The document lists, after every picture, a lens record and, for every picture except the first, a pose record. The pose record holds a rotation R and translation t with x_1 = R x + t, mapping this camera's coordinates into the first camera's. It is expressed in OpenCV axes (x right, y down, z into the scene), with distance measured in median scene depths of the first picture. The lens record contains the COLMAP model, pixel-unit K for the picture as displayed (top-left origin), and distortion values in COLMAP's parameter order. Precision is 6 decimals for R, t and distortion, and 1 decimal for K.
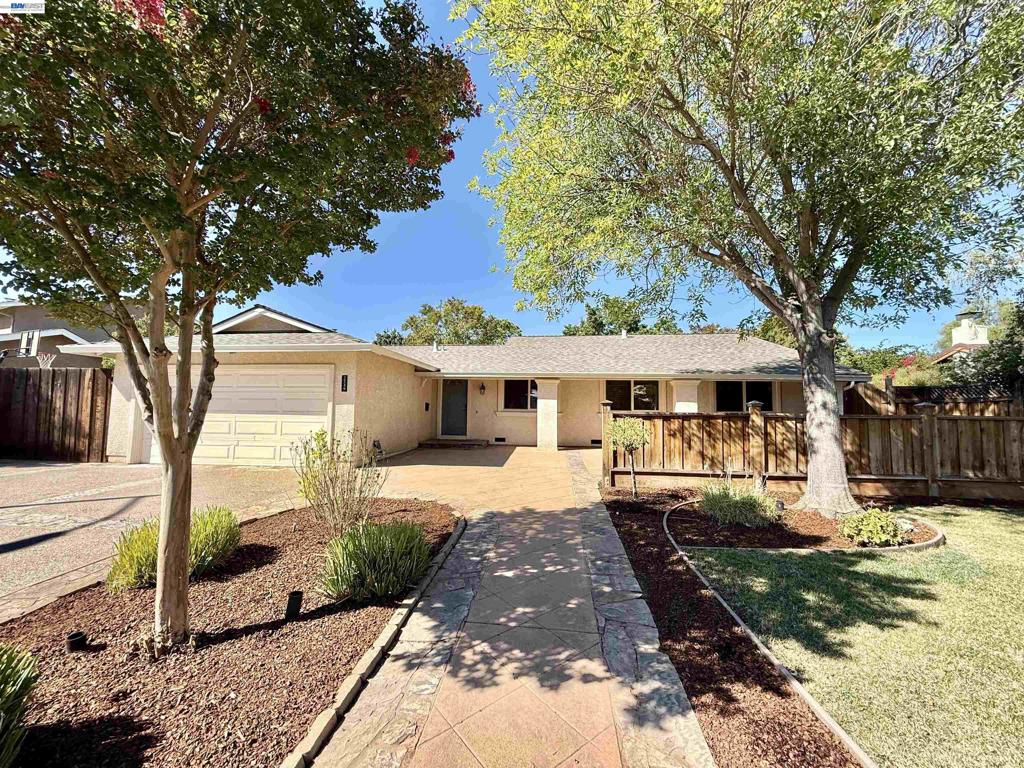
lens RADIAL K [[408.0, 0, 510.7], [0, 408.0, 384.6], [0, 0, 1]] dist [-0.001614, 0.000282]
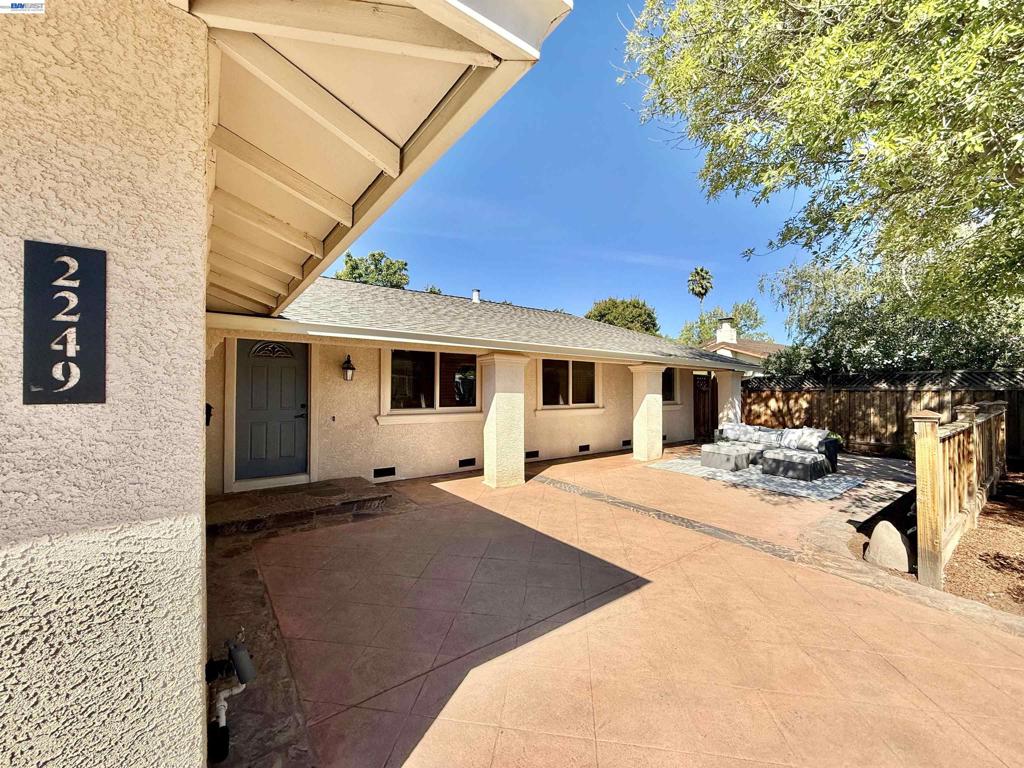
lens RADIAL K [[409.1, 0, 512.0], [0, 409.1, 384.0], [0, 0, 1]] dist [0.000353, 0.000114]
pose [[0.720219, 0.000541, 0.693747, -0.368147], [-0.040279, 0.998345, 0.041037, 0.005054], [-0.692577, -0.057499, 0.719049, 0.789031]]
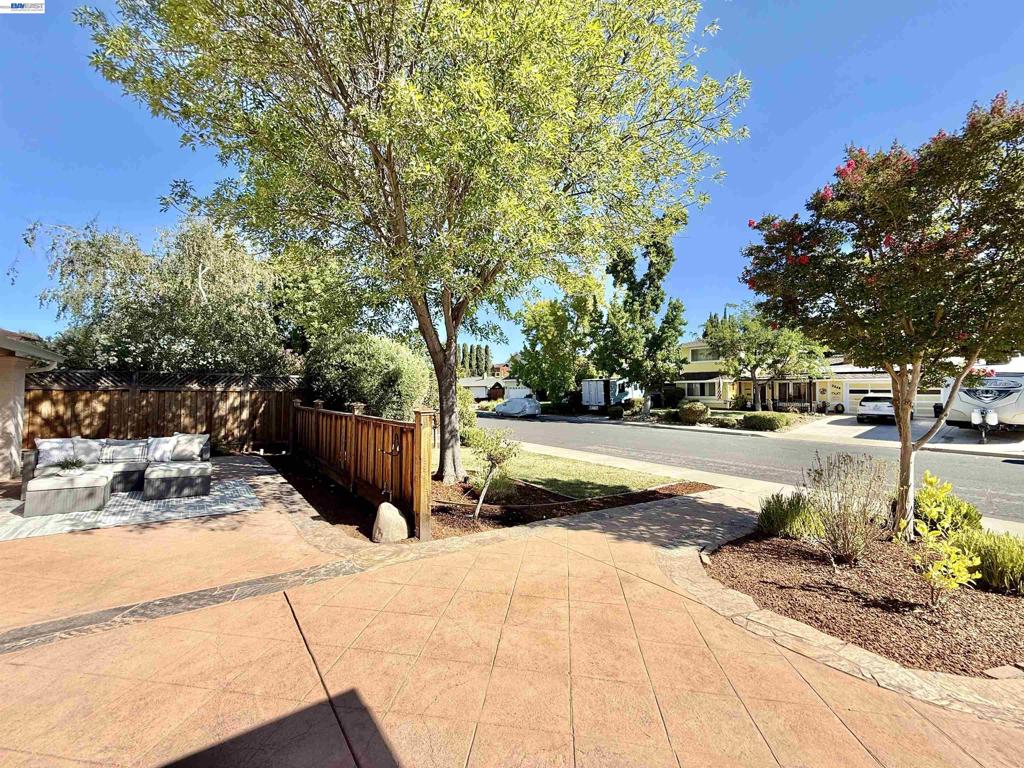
lens RADIAL K [[408.0, 0, 510.7], [0, 408.0, 384.6], [0, 0, 1]] dist [-0.001614, 0.000282]
pose [[-0.701304, 0.001771, 0.712860, -0.248108], [-0.064848, 0.995692, -0.066270, 0.030216], [-0.709907, -0.092703, -0.698168, 1.077851]]
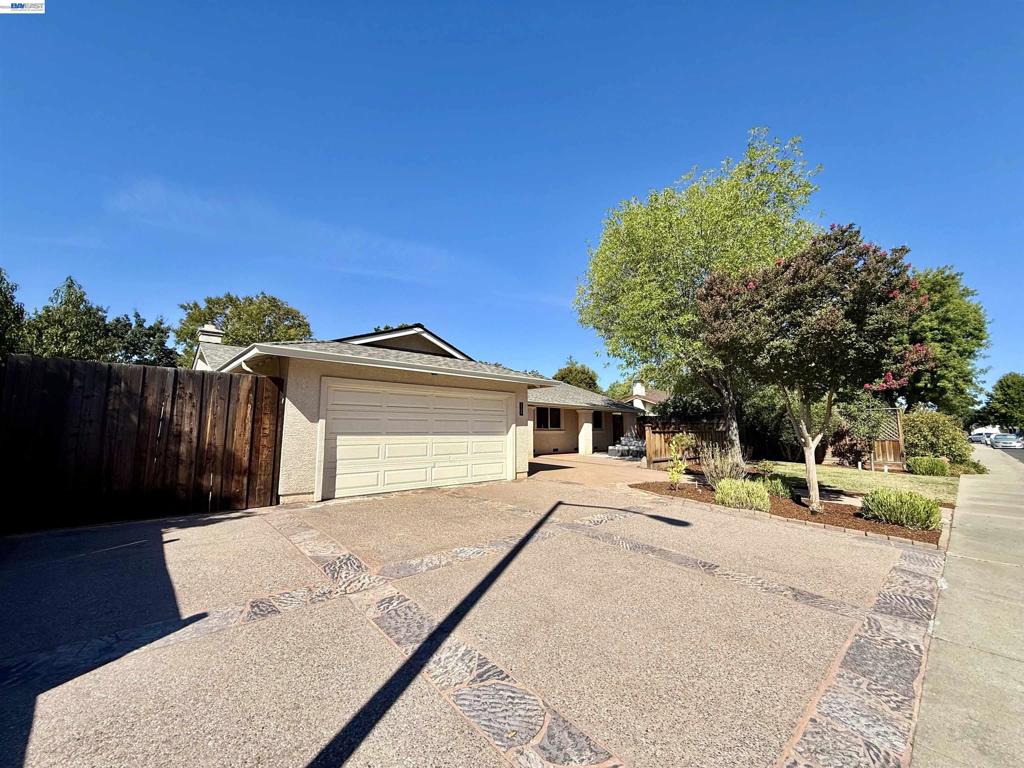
lens RADIAL K [[409.1, 0, 512.0], [0, 409.1, 384.0], [0, 0, 1]] dist [0.000353, 0.000114]
pose [[0.651810, 0.075814, 0.754584, -1.274440], [-0.048236, 0.997120, -0.058515, -0.004545], [-0.756847, 0.001742, 0.653590, 0.192784]]
